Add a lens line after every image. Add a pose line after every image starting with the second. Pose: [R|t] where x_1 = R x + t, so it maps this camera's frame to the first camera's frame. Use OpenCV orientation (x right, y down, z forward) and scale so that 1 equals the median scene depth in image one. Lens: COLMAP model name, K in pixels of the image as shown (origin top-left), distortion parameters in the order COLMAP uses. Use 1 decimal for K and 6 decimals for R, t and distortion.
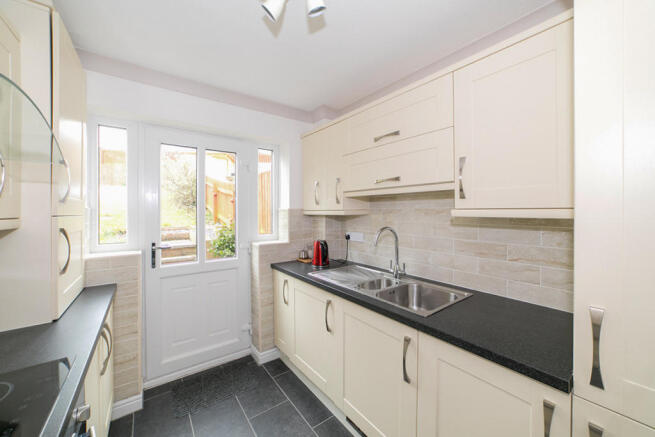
lens RADIAL K [[251.8, 0, 327.6], [0, 251.8, 207.8], [0, 0, 1]] dist [0.001090, 0.000268]
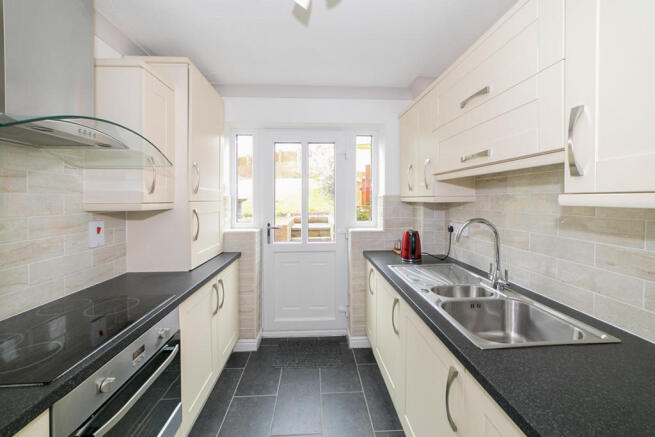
lens RADIAL K [[254.3, 0, 327.0], [0, 254.3, 198.3], [0, 0, 1]] dist [-0.000379, 0.000143]
pose [[0.837446, -0.001178, -0.546519, 0.230587], [0.008740, 0.999899, 0.011237, 0.002810], [0.546450, -0.014187, 0.837371, 0.098418]]
